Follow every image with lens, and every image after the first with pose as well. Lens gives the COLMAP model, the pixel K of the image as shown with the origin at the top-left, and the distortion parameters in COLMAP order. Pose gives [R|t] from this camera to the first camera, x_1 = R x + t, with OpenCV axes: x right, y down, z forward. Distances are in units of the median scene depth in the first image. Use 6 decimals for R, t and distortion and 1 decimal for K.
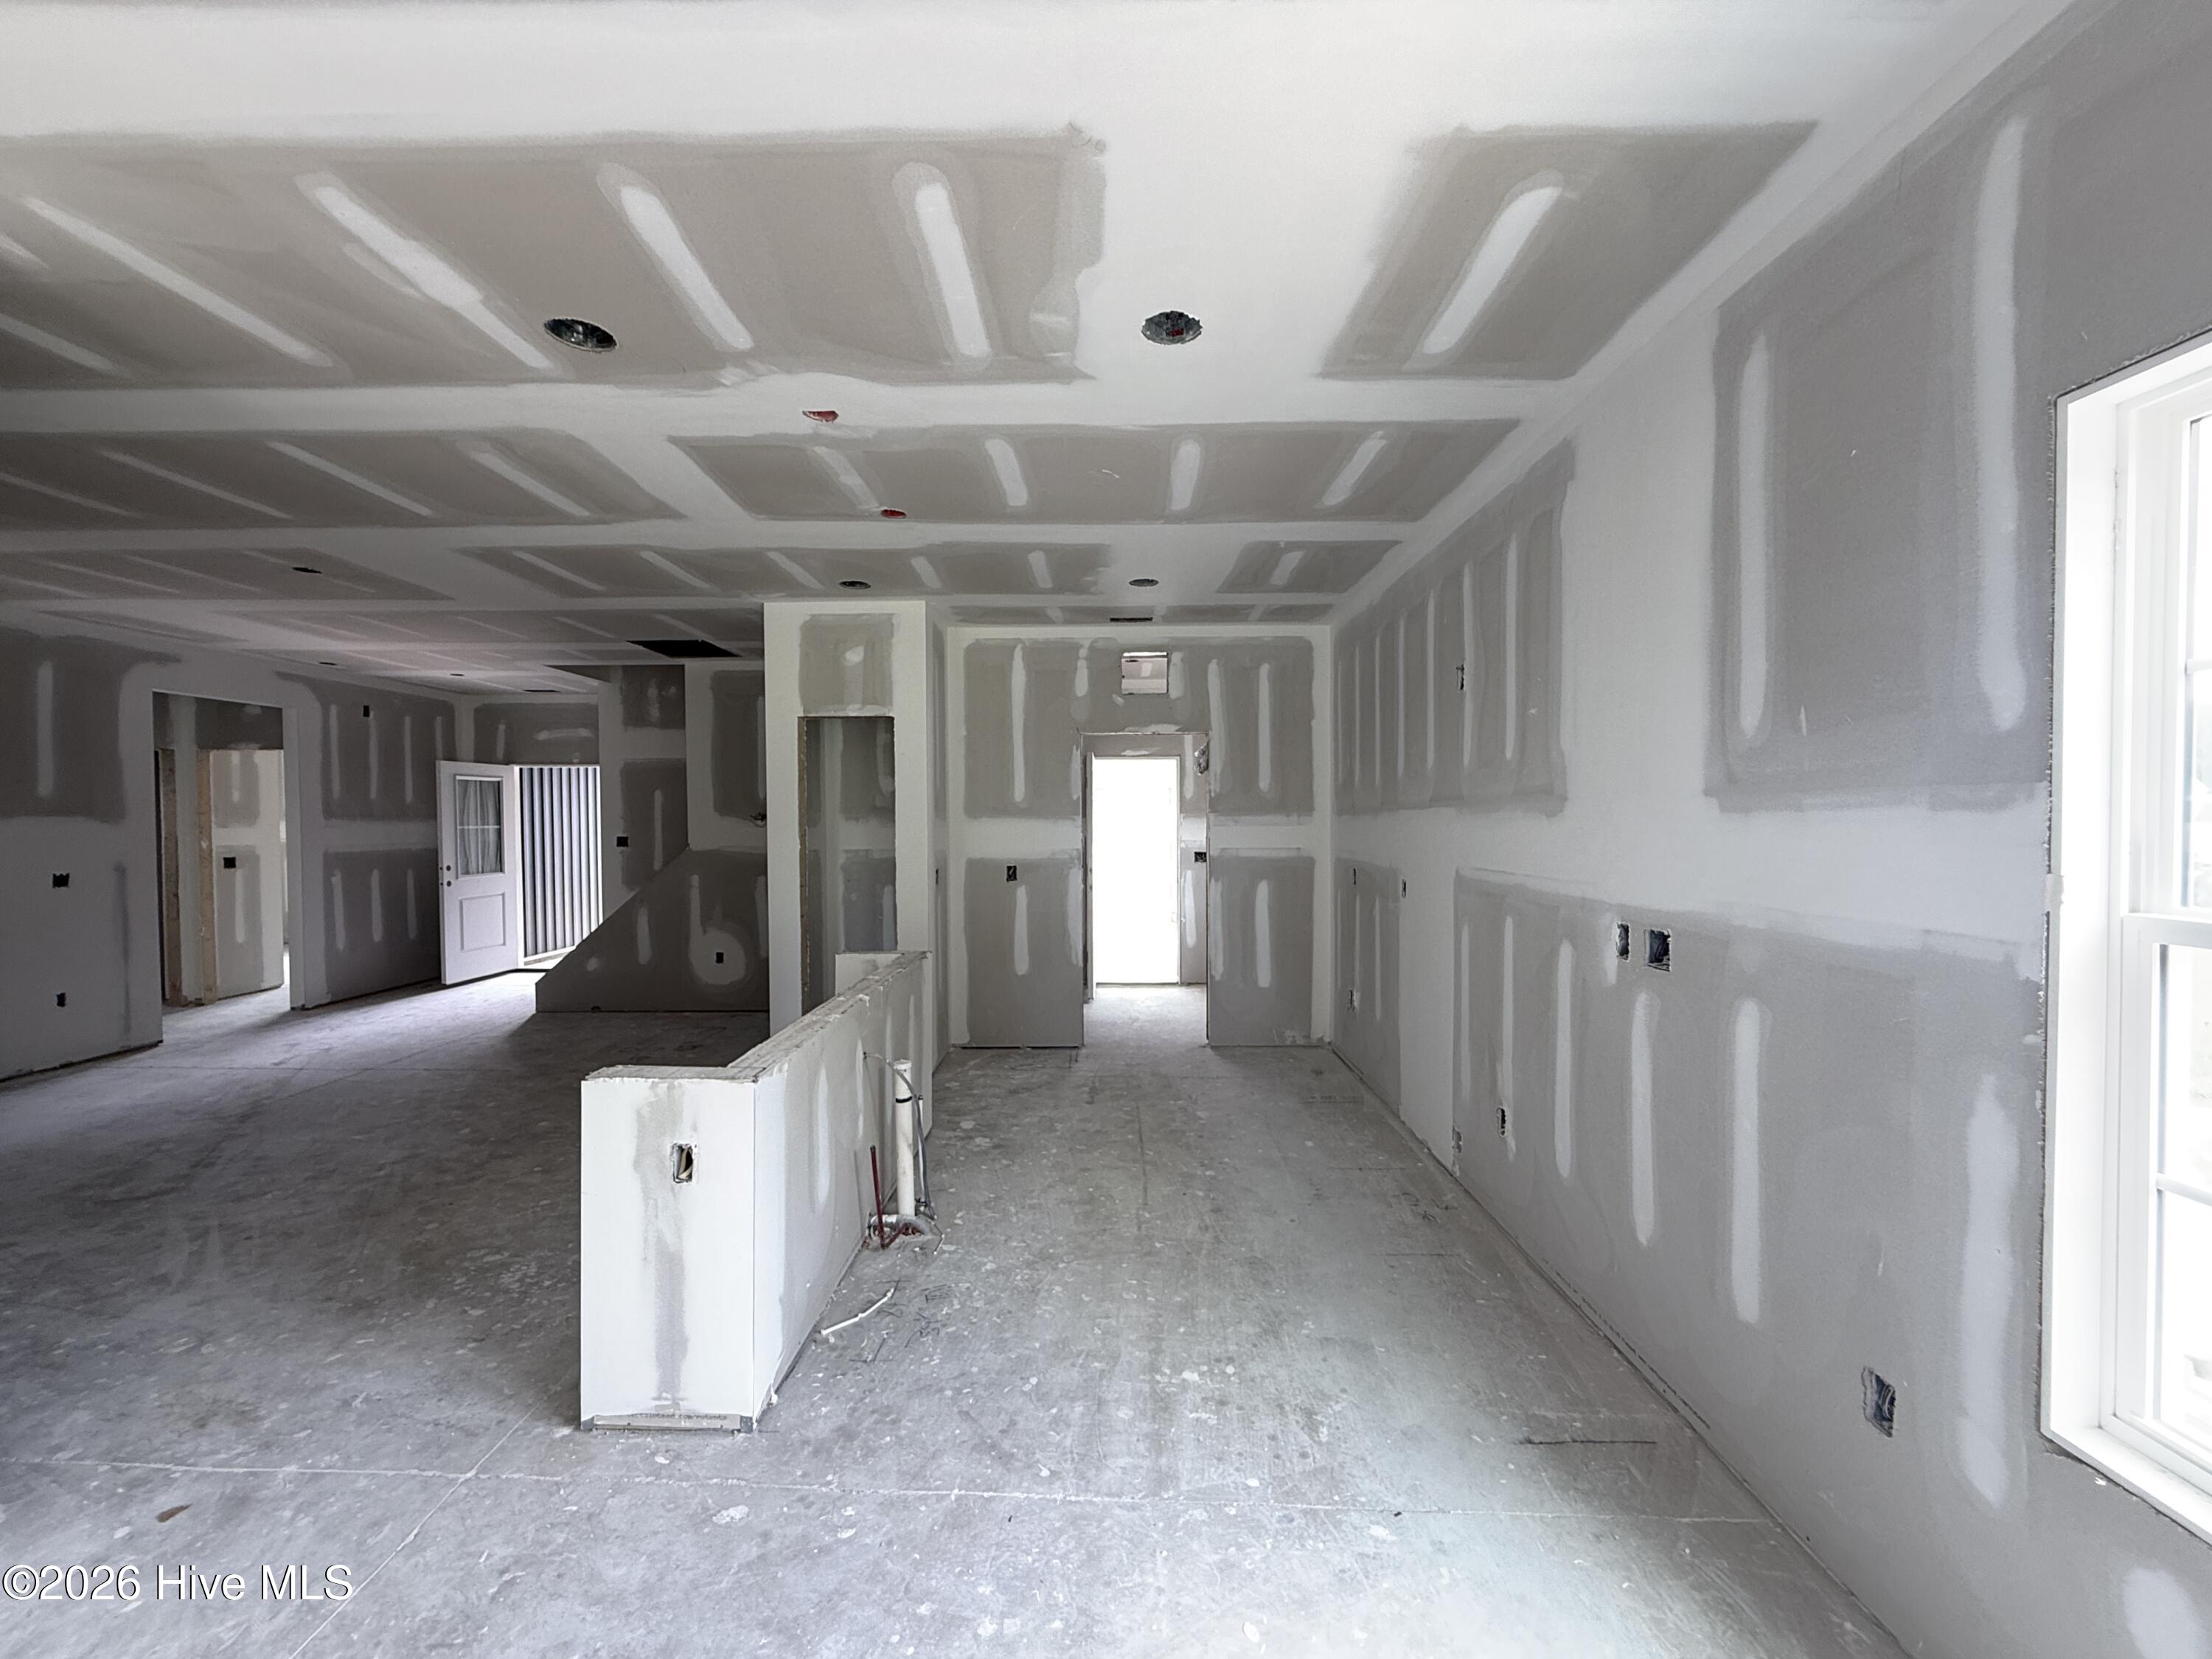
lens RADIAL K [[908.4, 0, 1112.2], [0, 908.4, 838.5], [0, 0, 1]] dist [-0.000801, -0.000351]
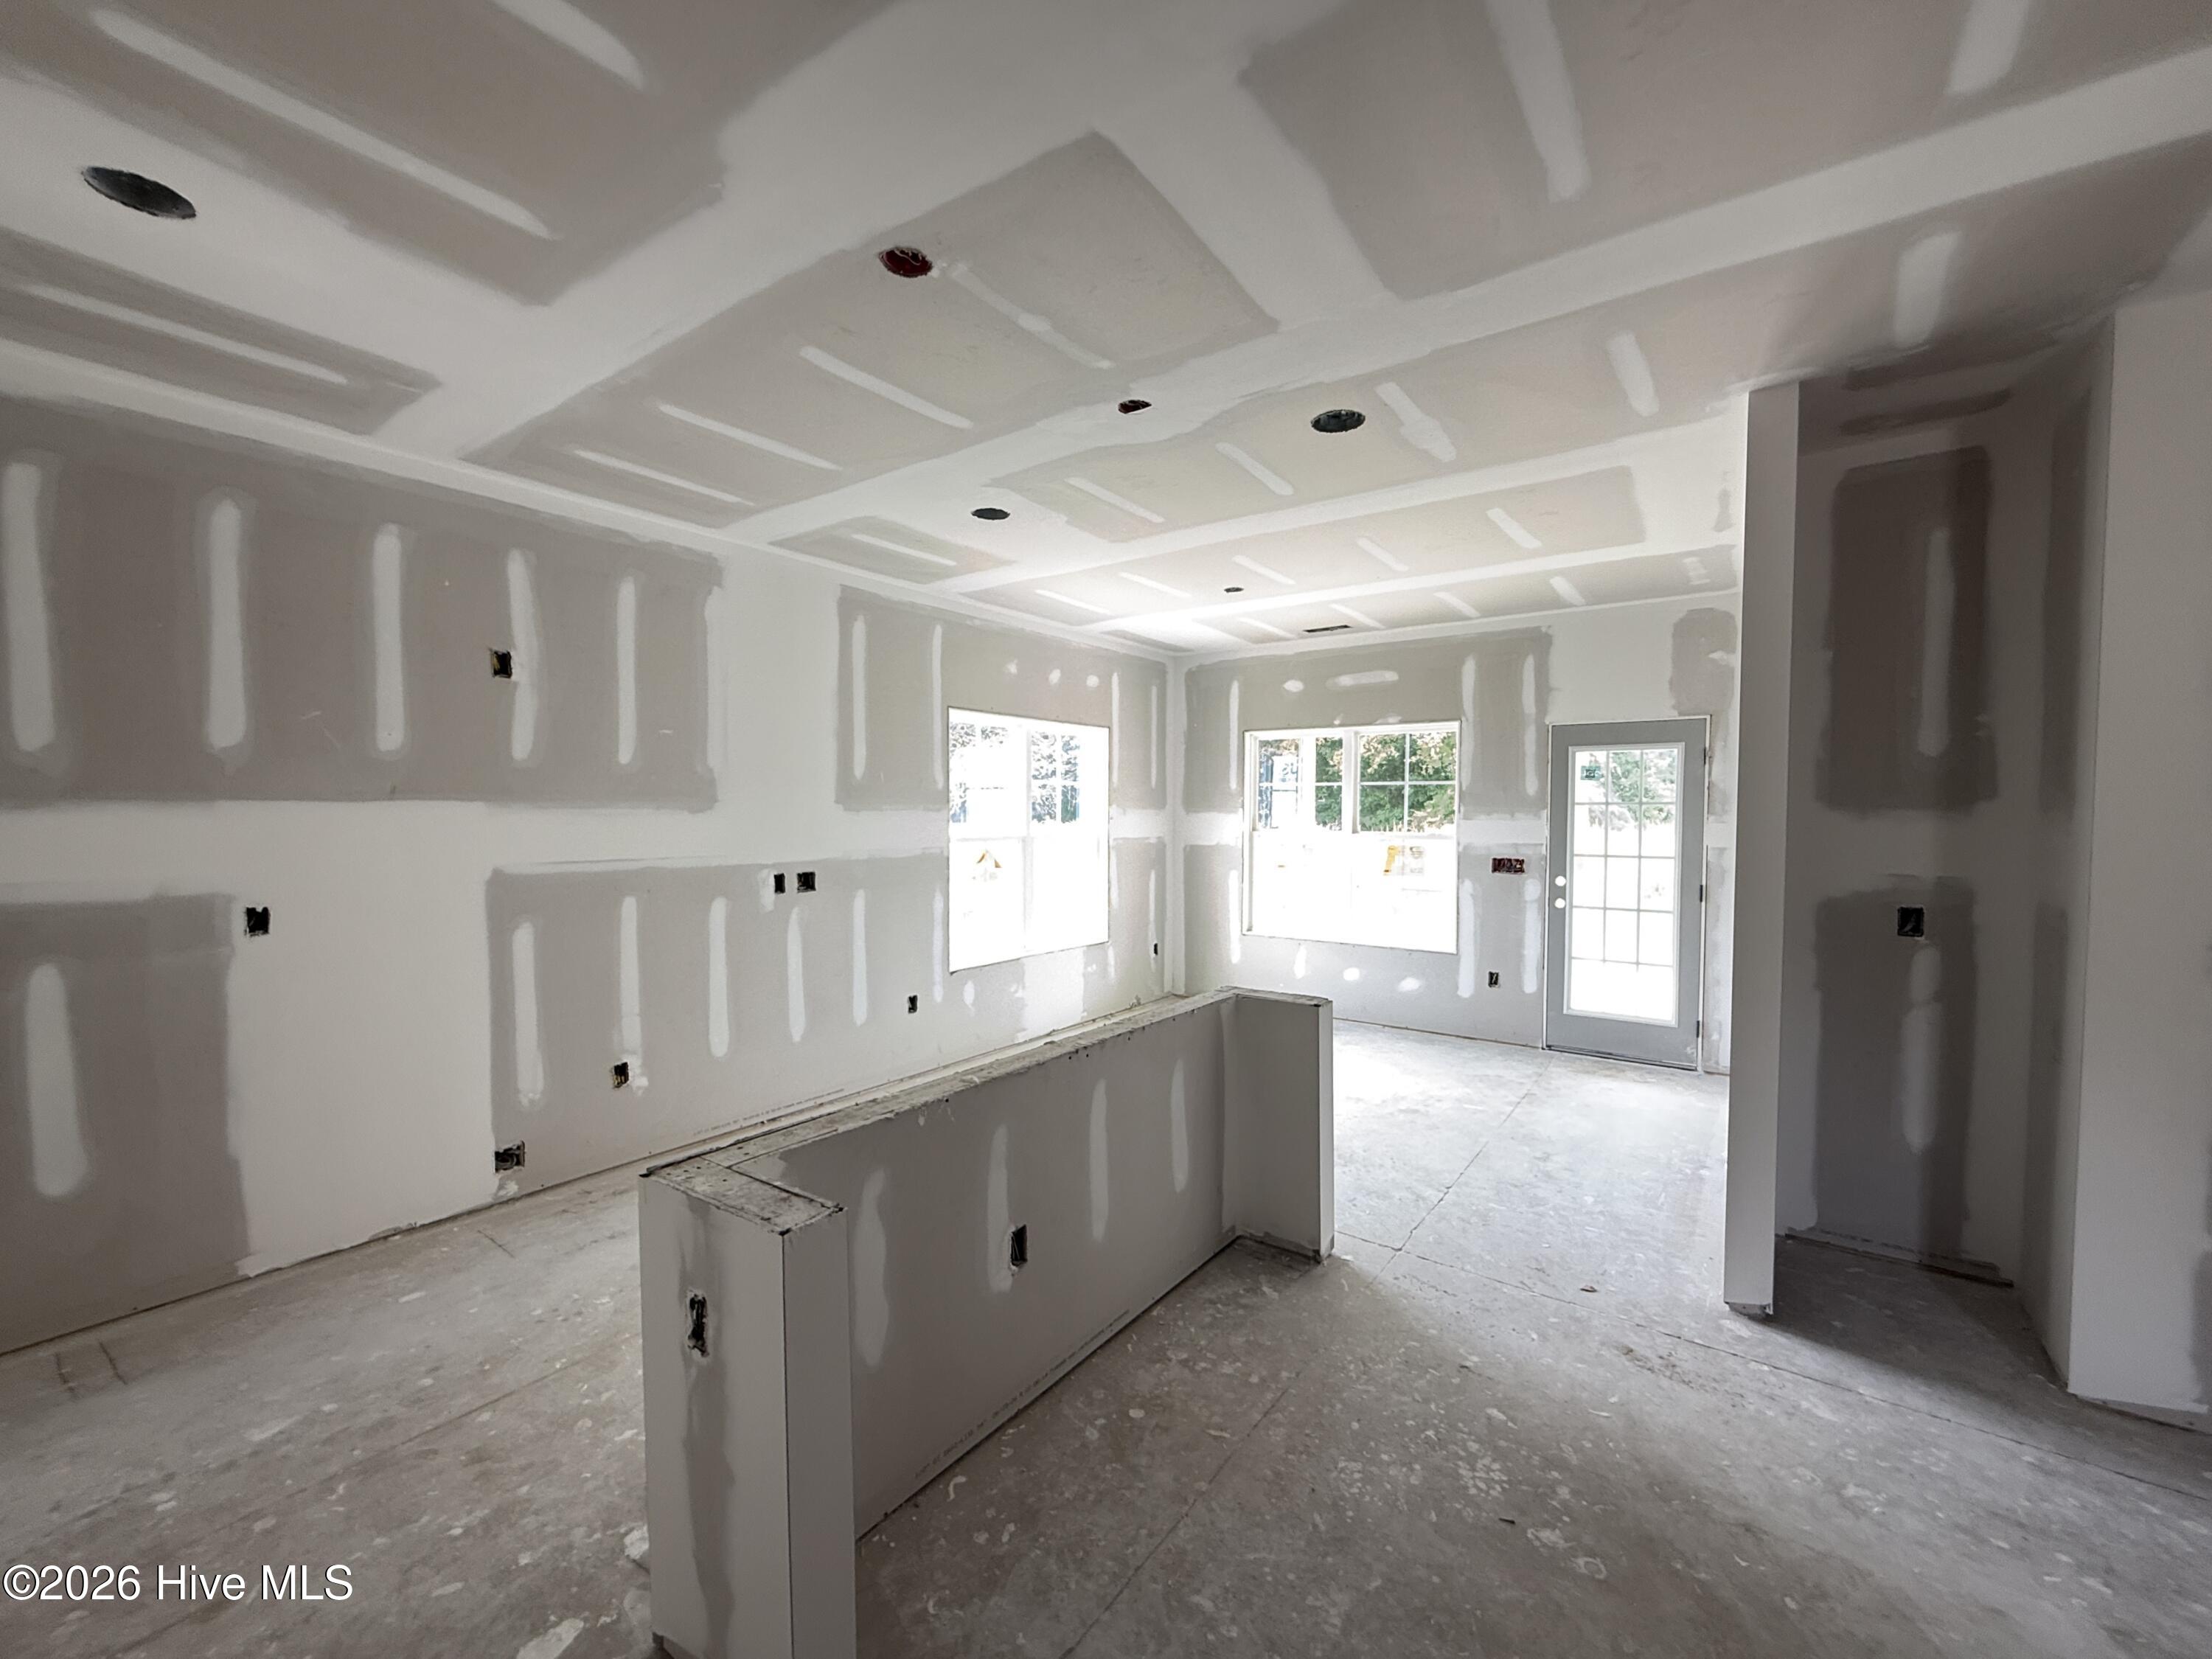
lens RADIAL K [[908.4, 0, 1112.2], [0, 908.4, 838.5], [0, 0, 1]] dist [-0.000801, -0.000351]
pose [[-0.813805, -0.014318, 0.580962, -0.627389], [0.013779, 0.998940, 0.043920, -0.027374], [-0.580975, 0.043747, -0.812745, 1.304677]]
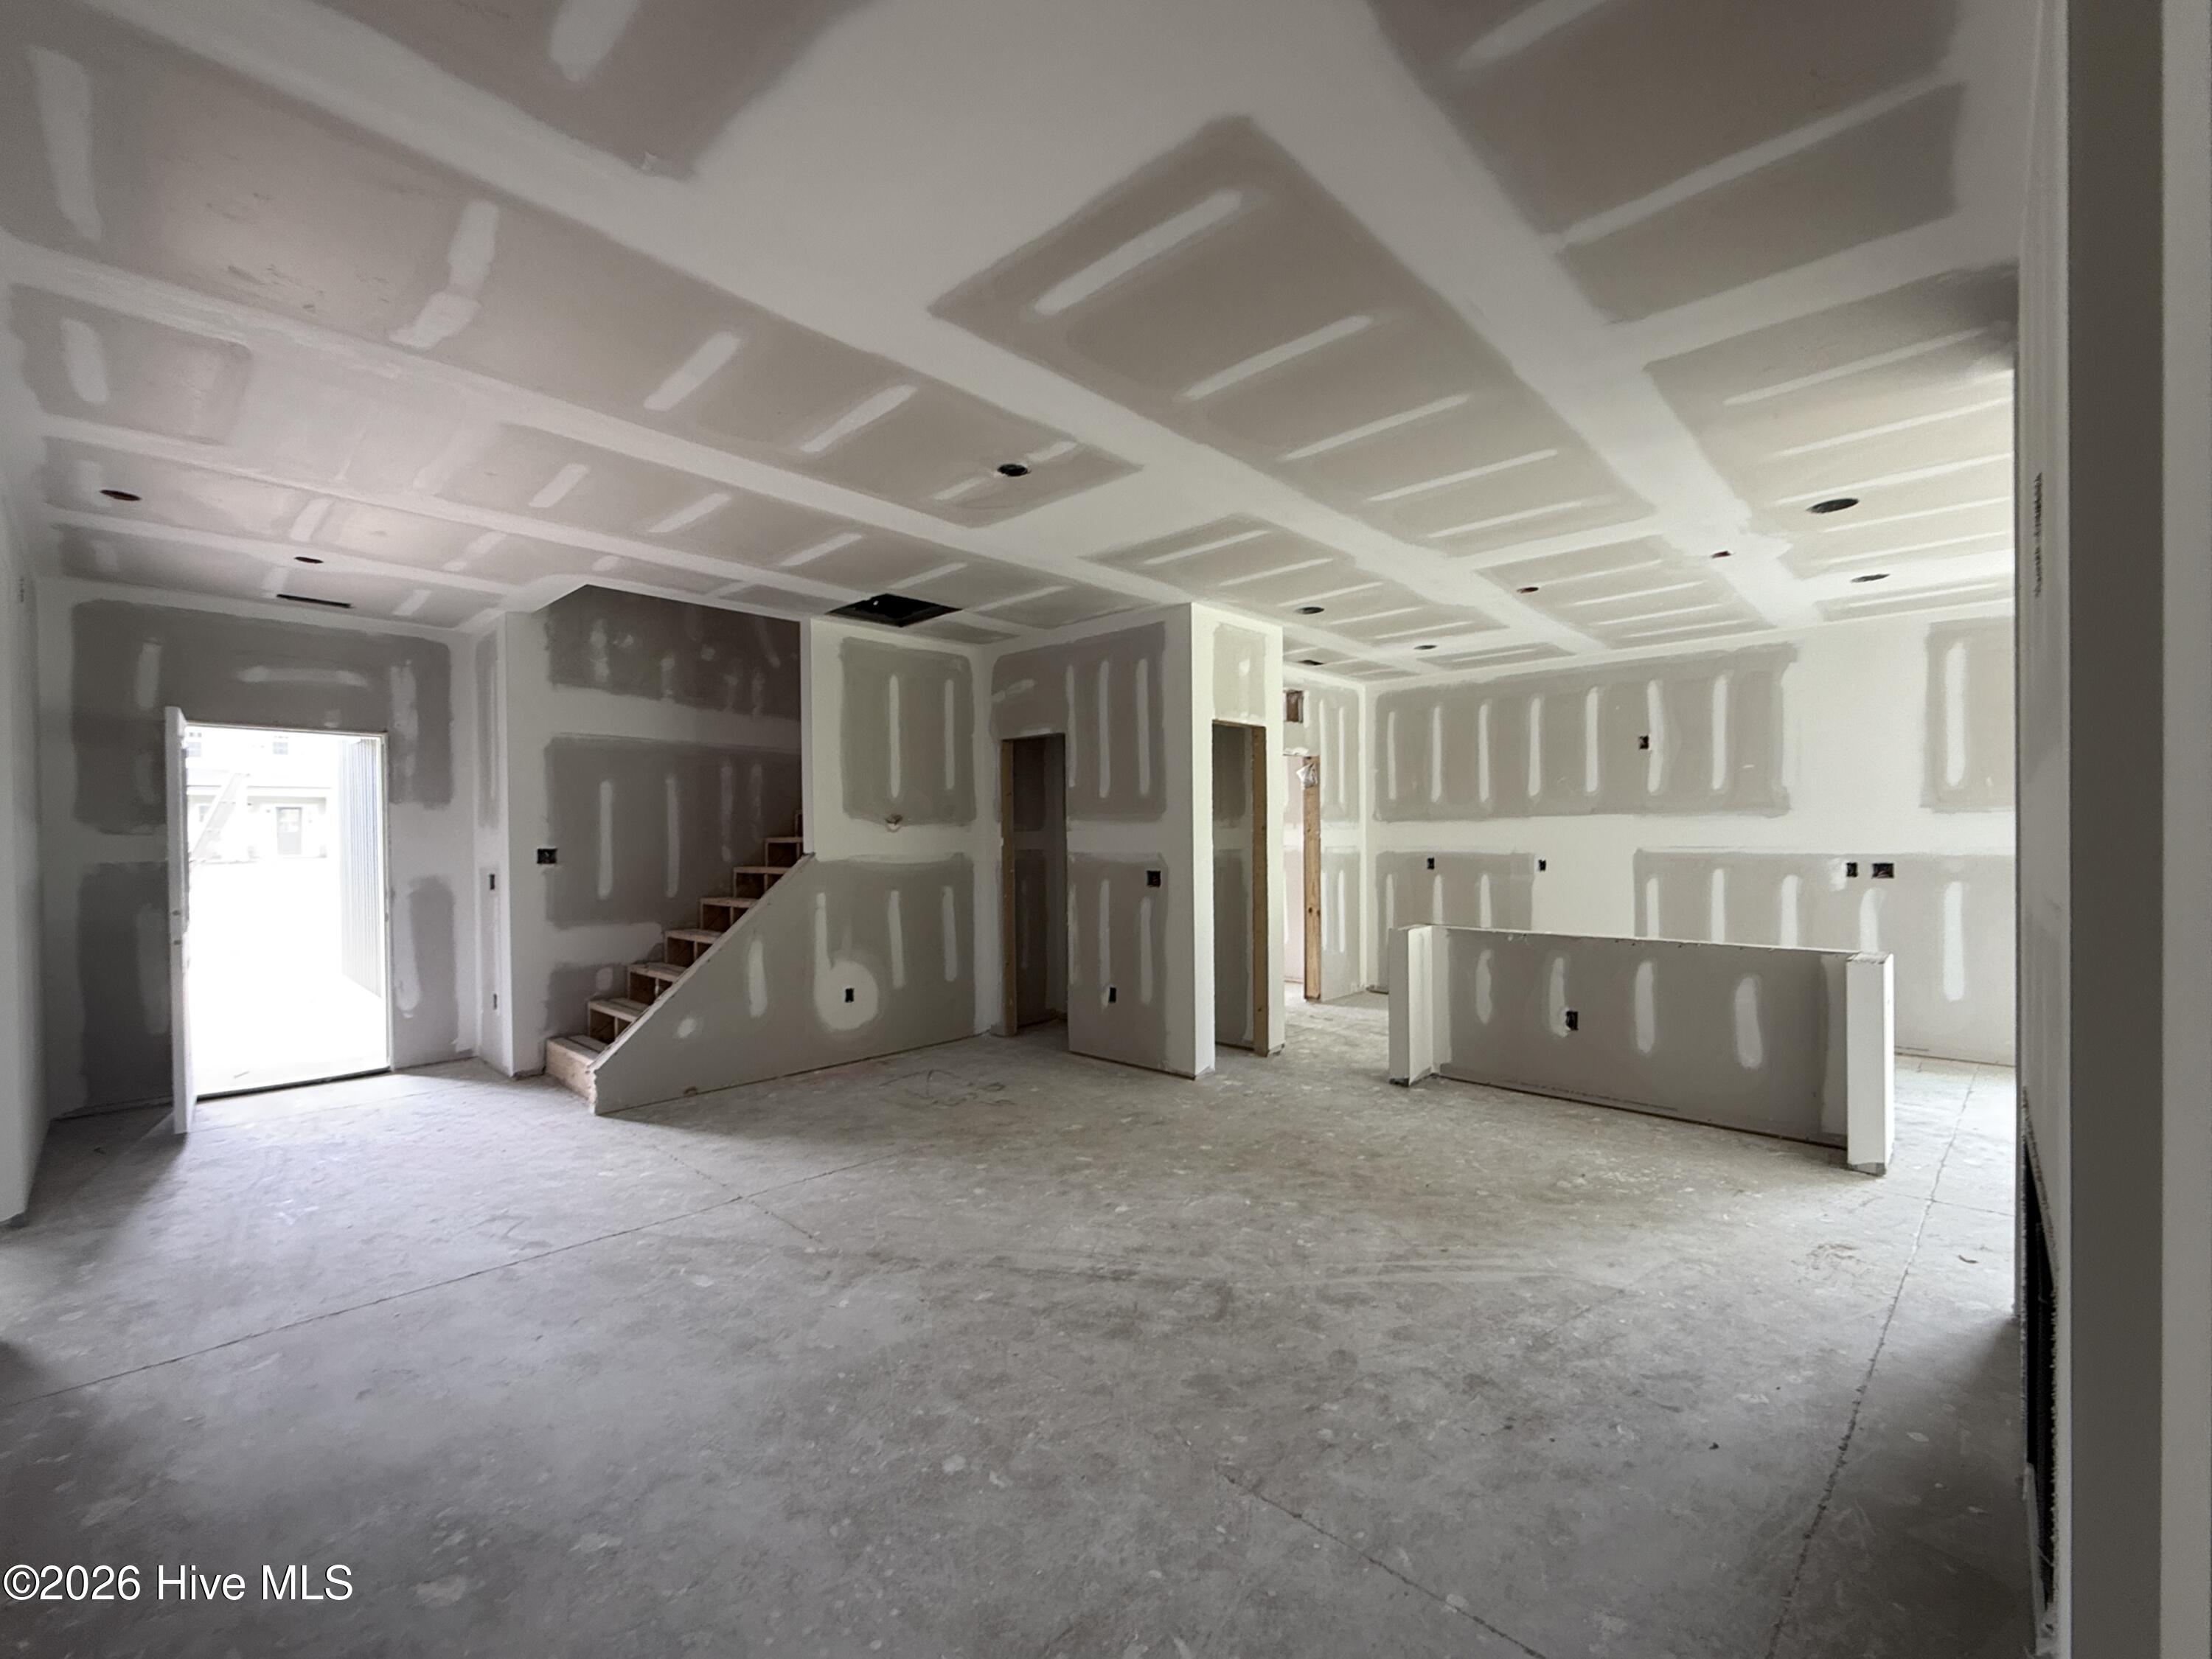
lens RADIAL K [[927.6, 0, 1110.9], [0, 927.6, 842.7], [0, 0, 1]] dist [-0.002831, -0.000432]
pose [[0.679487, -0.005742, 0.733665, -1.568278], [0.020054, 0.999741, -0.010749, 0.019331], [-0.733413, 0.022017, 0.679426, 0.493404]]
